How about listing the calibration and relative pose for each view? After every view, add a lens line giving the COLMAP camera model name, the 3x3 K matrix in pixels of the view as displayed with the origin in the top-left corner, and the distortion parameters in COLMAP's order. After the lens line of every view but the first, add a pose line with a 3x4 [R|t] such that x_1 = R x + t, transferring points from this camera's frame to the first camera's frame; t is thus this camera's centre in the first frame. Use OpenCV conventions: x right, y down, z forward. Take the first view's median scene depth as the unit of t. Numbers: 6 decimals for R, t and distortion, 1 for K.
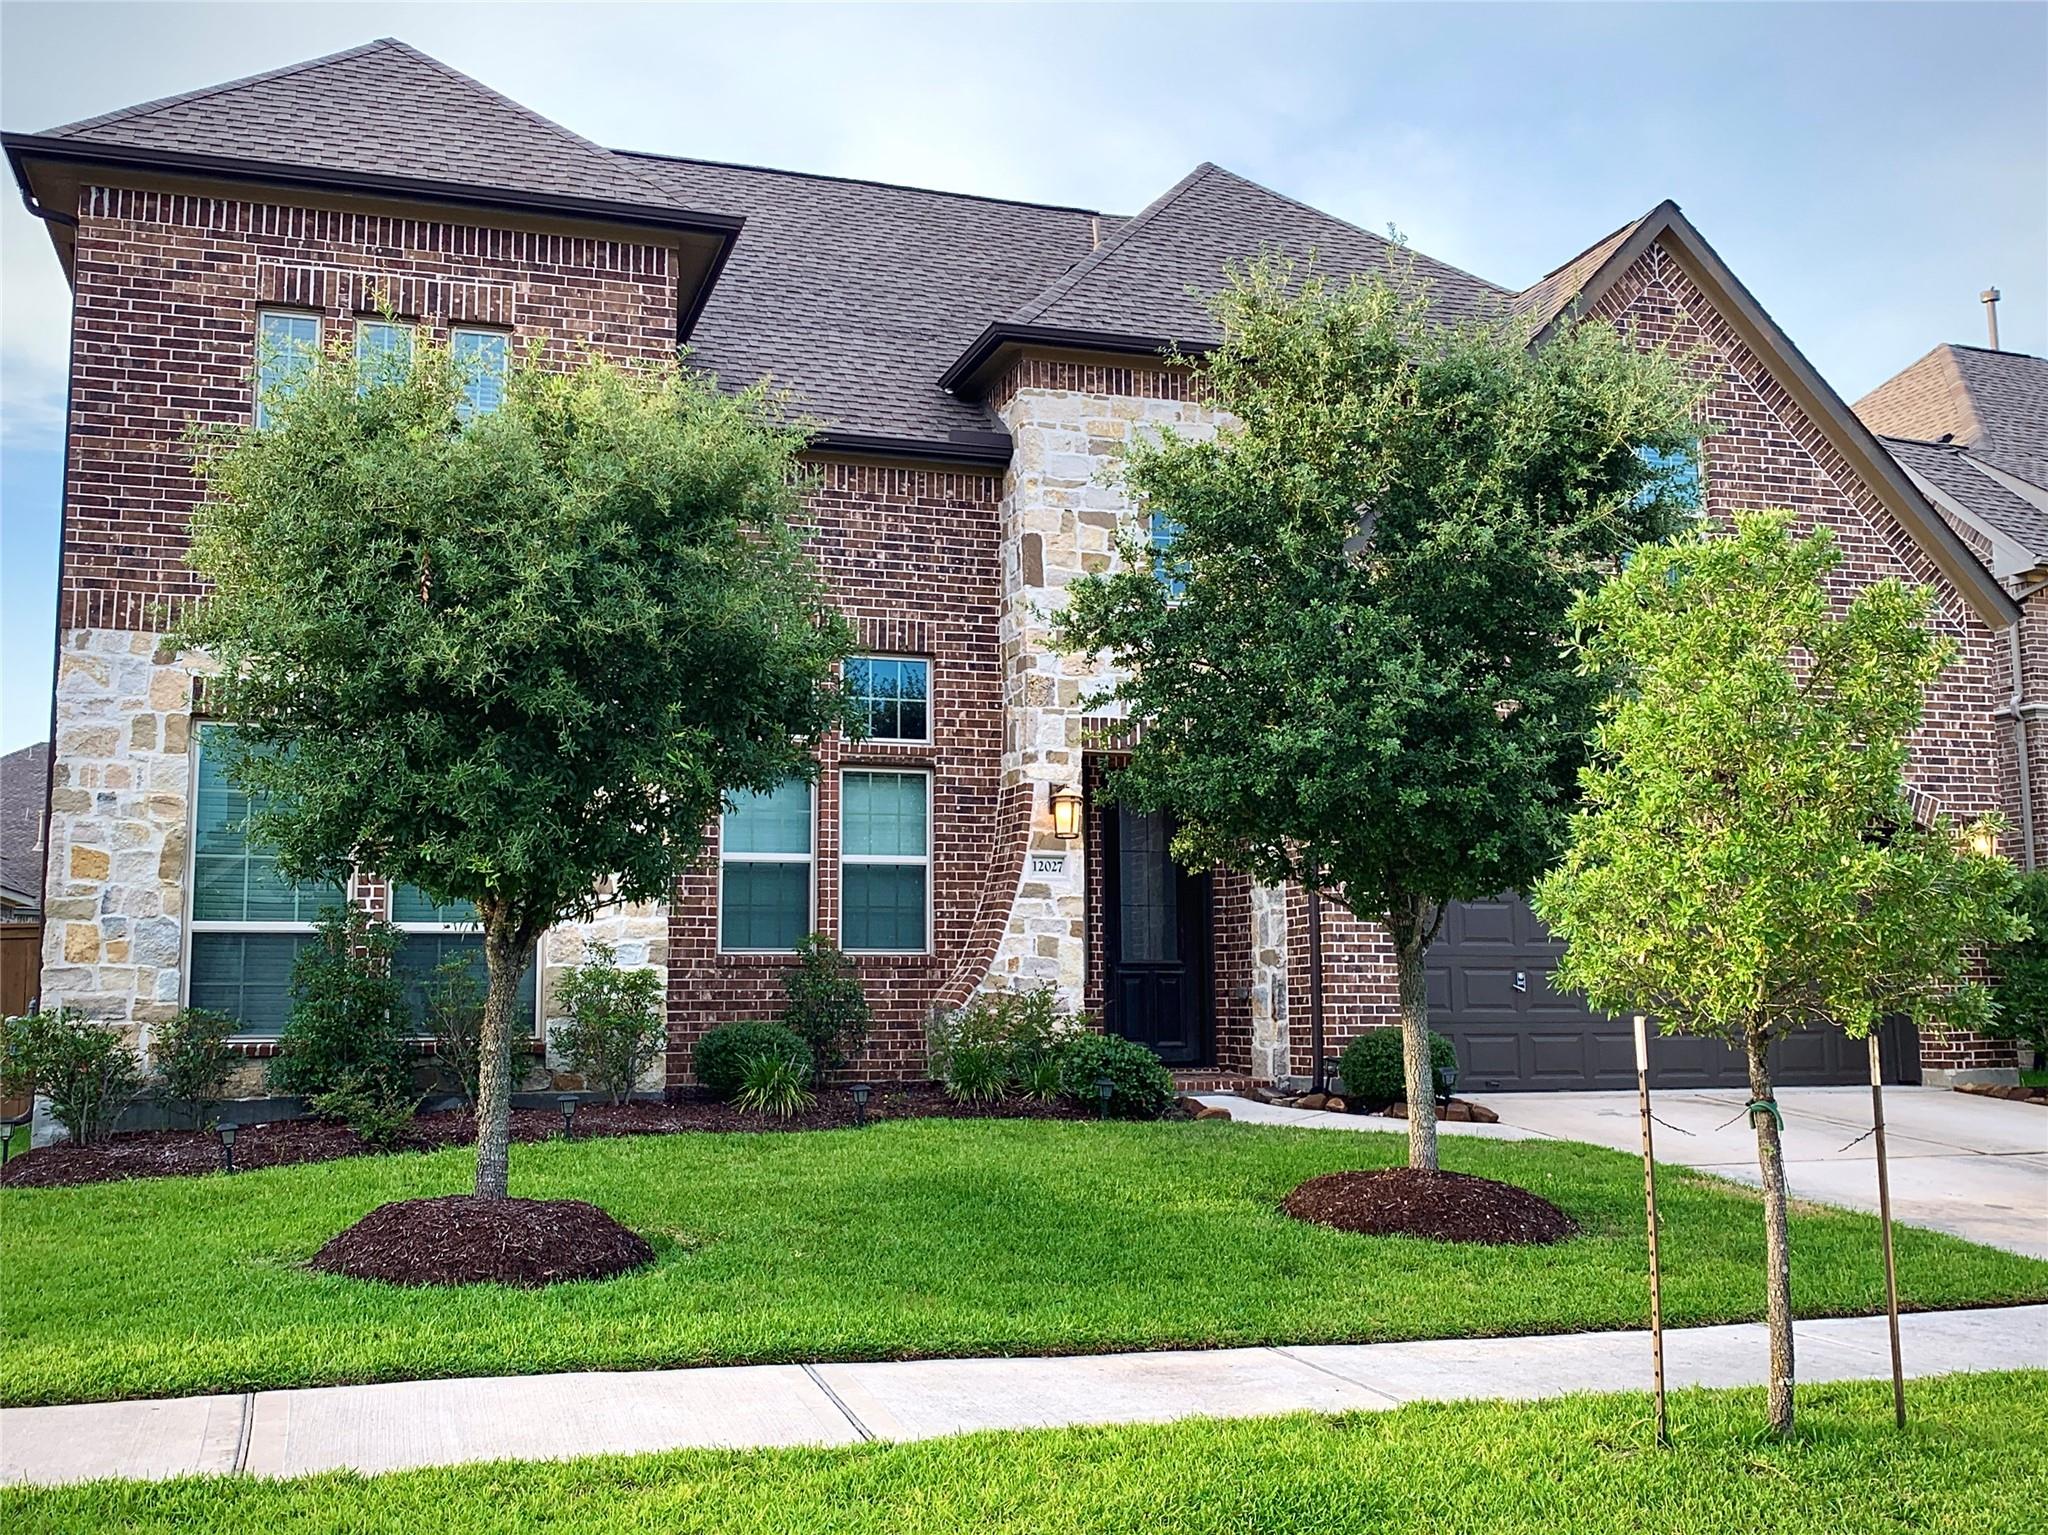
lens RADIAL K [[2074.8, 0, 1024.0], [0, 2074.8, 767.5], [0, 0, 1]] dist [0.117192, -0.201787]
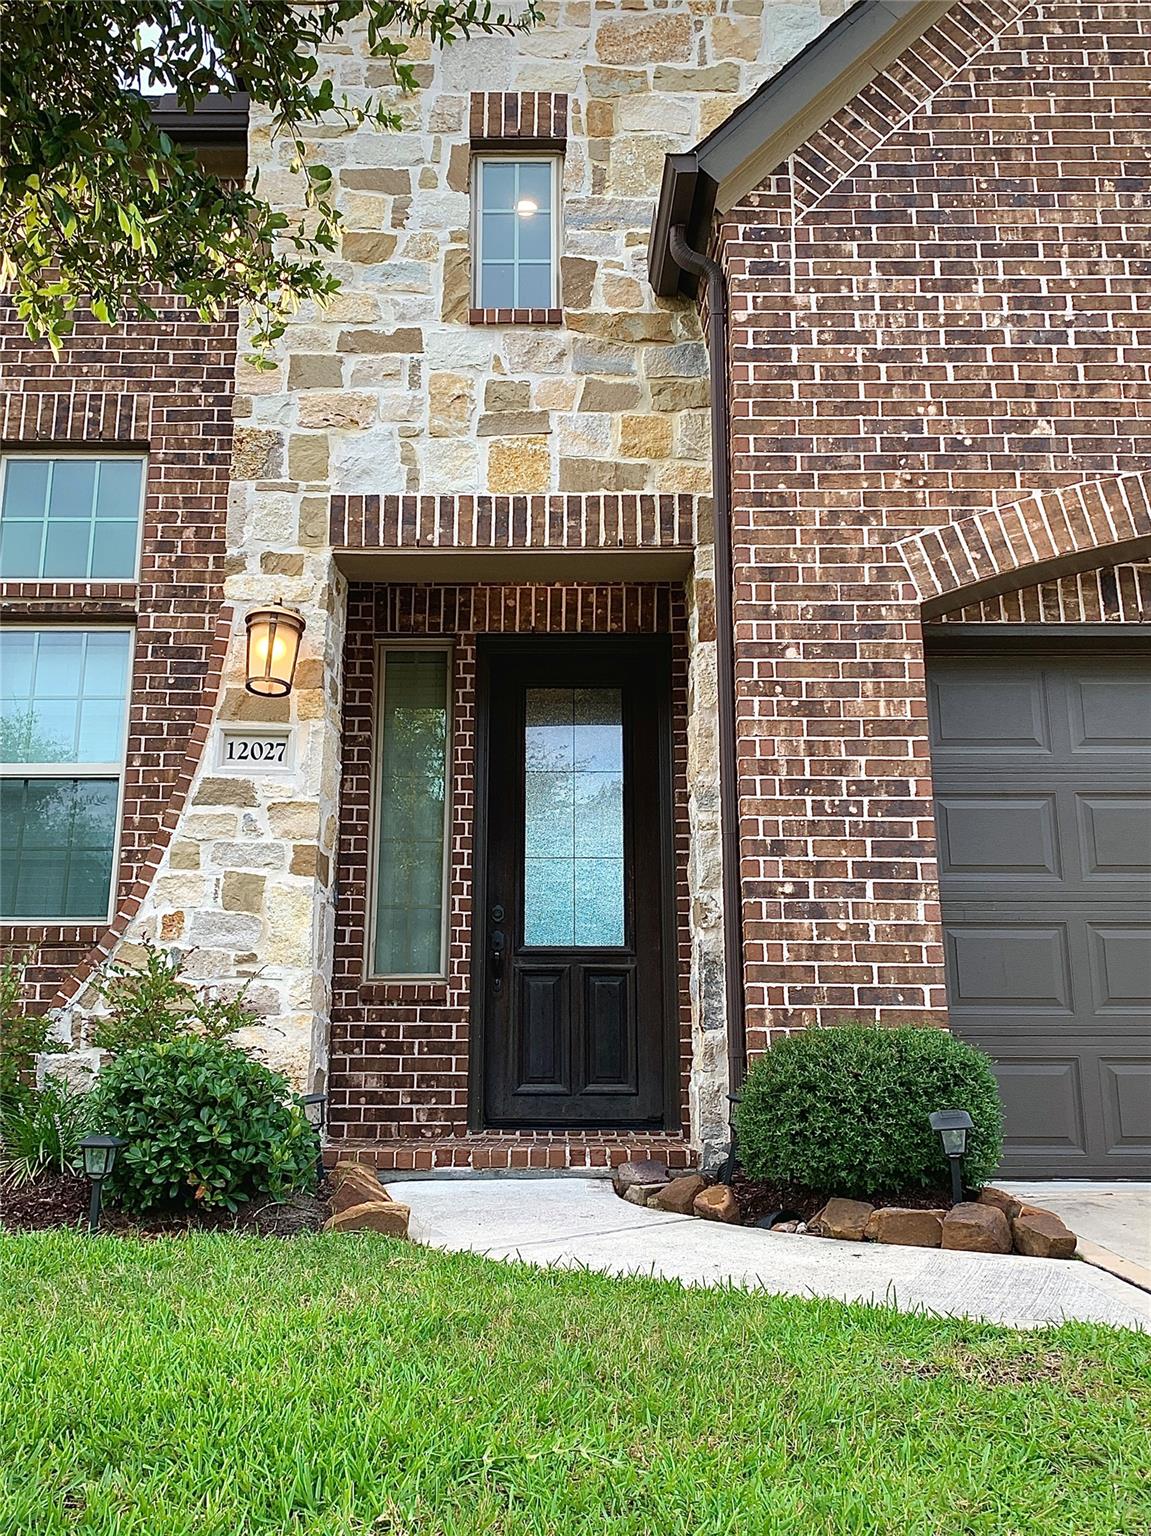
lens RADIAL K [[1447.8, 0, 575.5], [0, 1447.8, 768.0], [0, 0, 1]] dist [0.095463, -0.193788]
pose [[0.953461, -0.067230, -0.293925, 0.200539], [0.031590, 0.991733, -0.124368, 0.100053], [0.299857, 0.109295, 0.947703, 0.635817]]
